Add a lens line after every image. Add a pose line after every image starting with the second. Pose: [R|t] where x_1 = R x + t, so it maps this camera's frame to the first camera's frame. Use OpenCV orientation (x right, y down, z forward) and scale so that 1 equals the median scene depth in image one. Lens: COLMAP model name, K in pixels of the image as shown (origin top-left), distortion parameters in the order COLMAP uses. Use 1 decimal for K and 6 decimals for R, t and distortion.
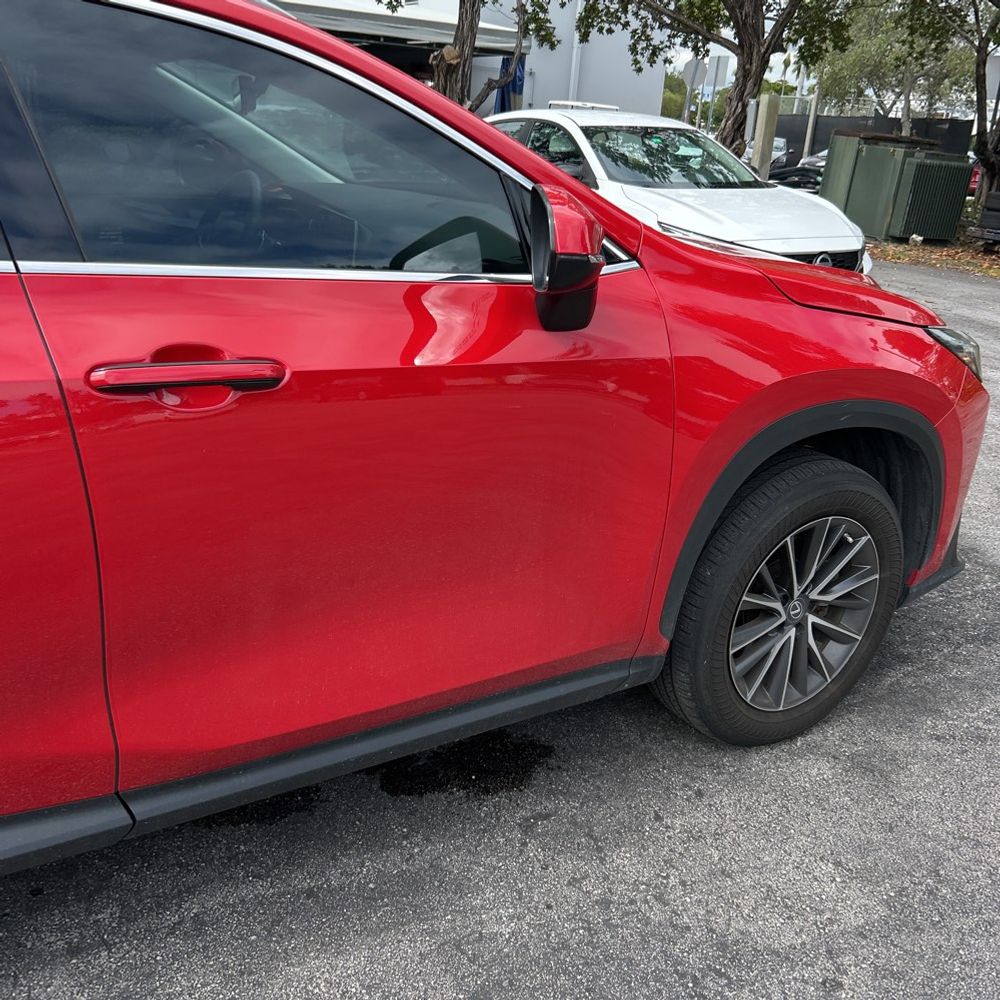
lens RADIAL K [[1017.9, 0, 497.3], [0, 1017.9, 488.3], [0, 0, 1]] dist [0.019637, -0.022919]
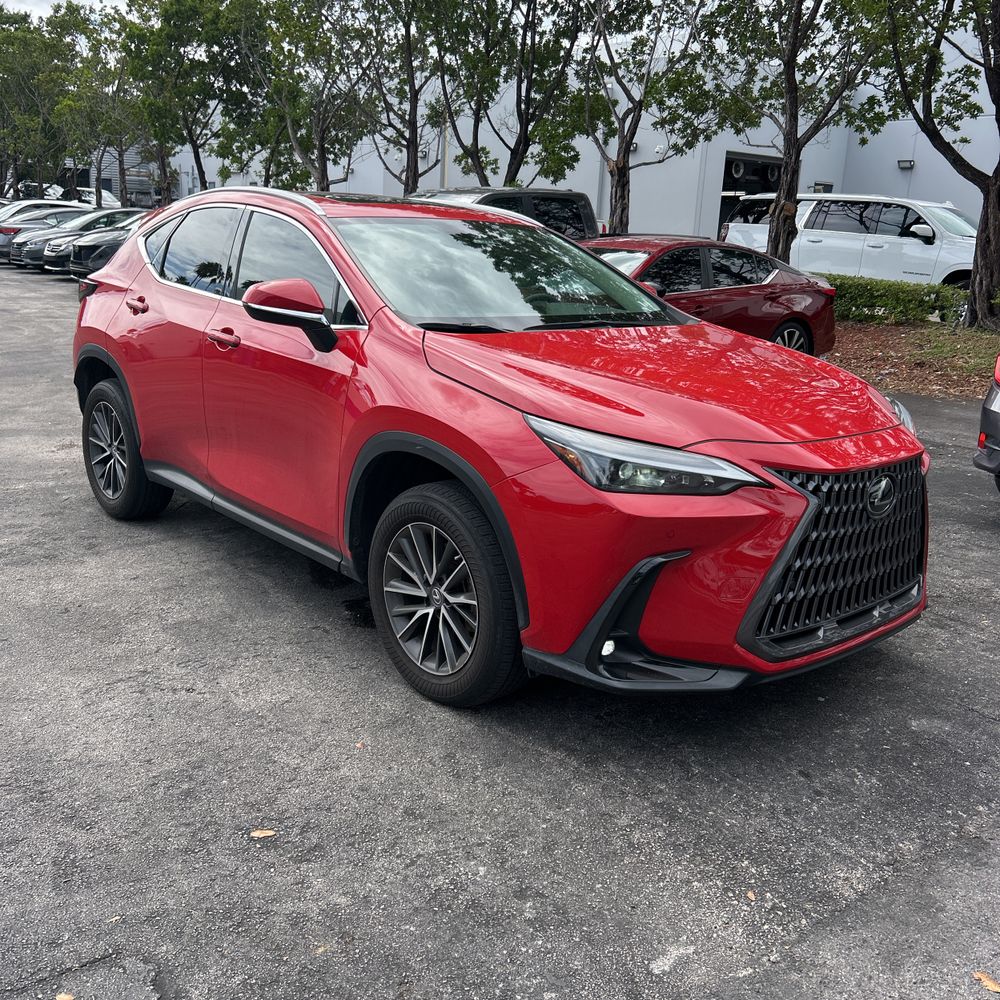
lens RADIAL K [[1013.2, 0, 490.9], [0, 1013.2, 477.9], [0, 0, 1]] dist [0.025669, -0.024392]
pose [[0.150605, 0.177681, -0.972495, 1.836233], [-0.361550, 0.925468, 0.113098, -0.236343], [0.920109, 0.334572, 0.203621, 0.862493]]
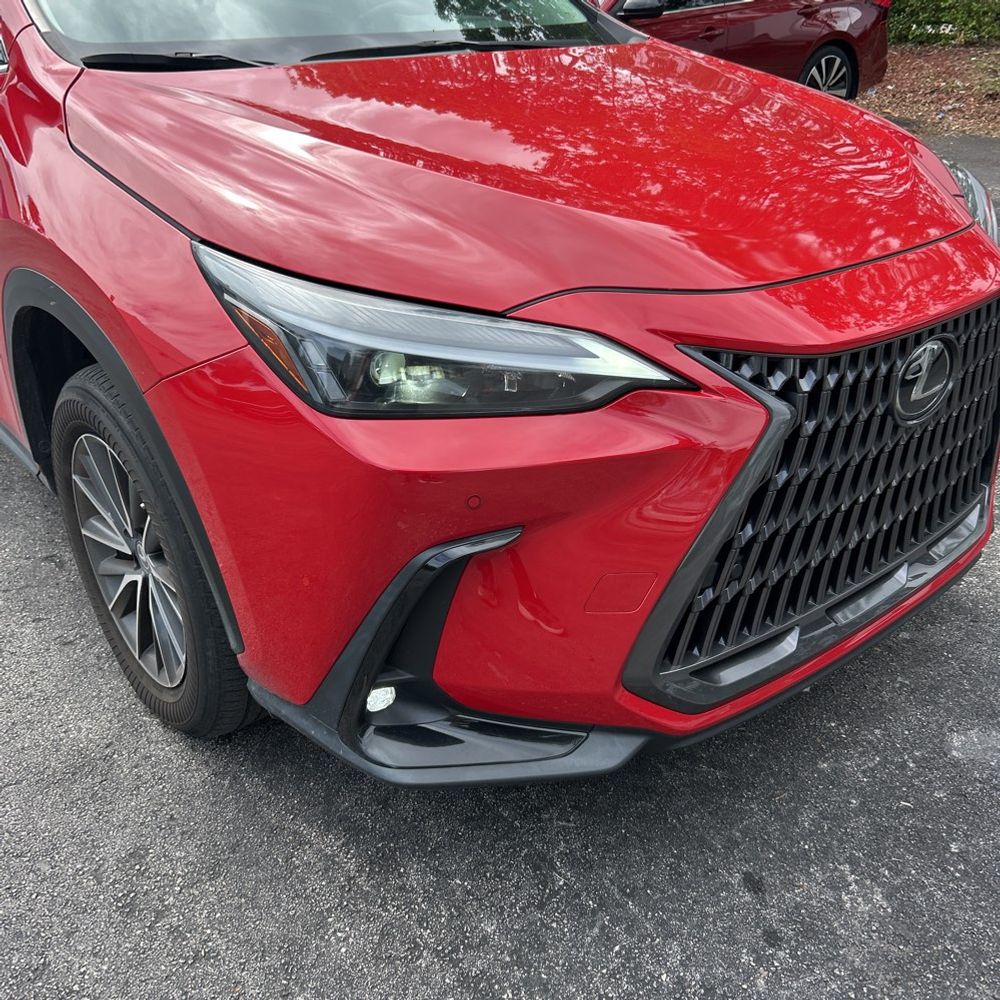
lens RADIAL K [[1017.6, 0, 483.1], [0, 1017.6, 484.8], [0, 0, 1]] dist [0.019659, -0.014005]
pose [[0.119368, 0.396426, -0.910273, 1.189735], [-0.323787, 0.882248, 0.341761, -0.332146], [0.938570, 0.253939, 0.233670, 1.218591]]
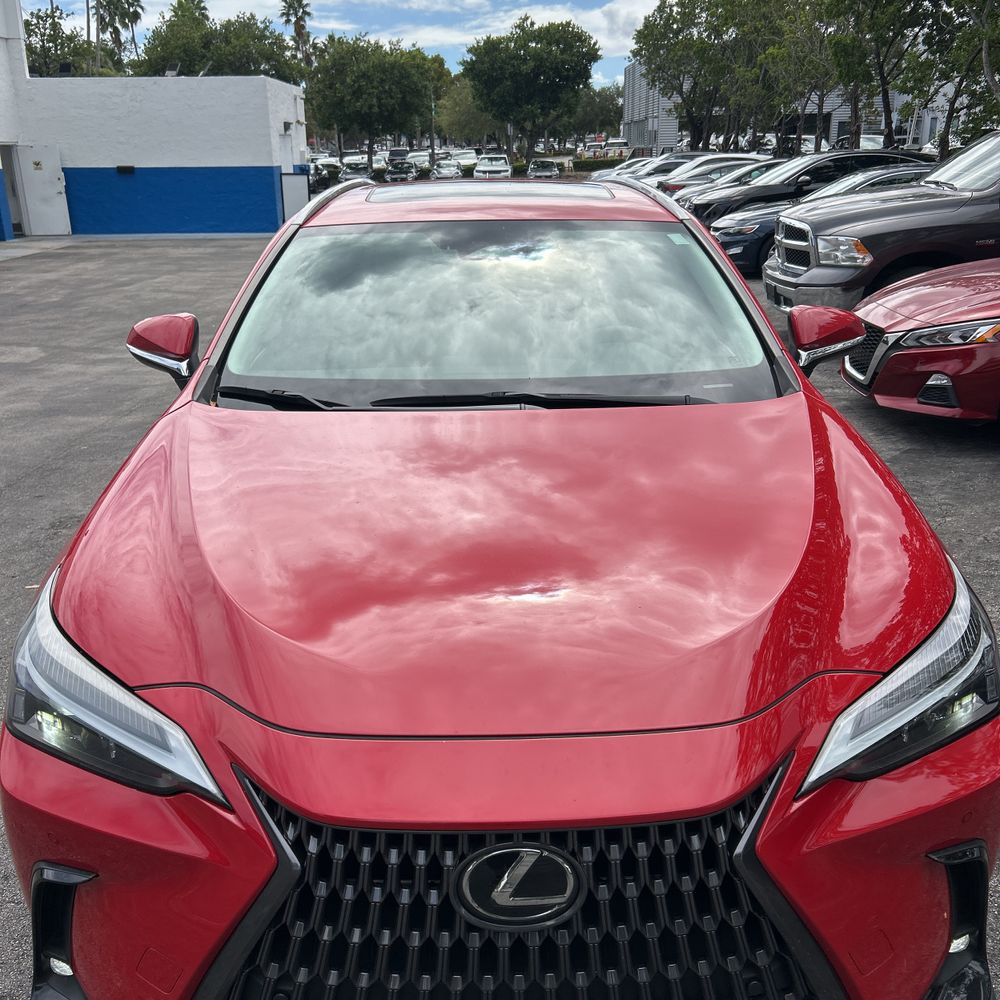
lens RADIAL K [[1013.8, 0, 499.0], [0, 1013.8, 510.2], [0, 0, 1]] dist [0.028188, -0.032461]
pose [[-0.506518, 0.224381, -0.832522, 1.013231], [-0.311912, 0.852471, 0.419529, -0.728615], [0.803835, 0.472173, -0.361804, 1.773466]]
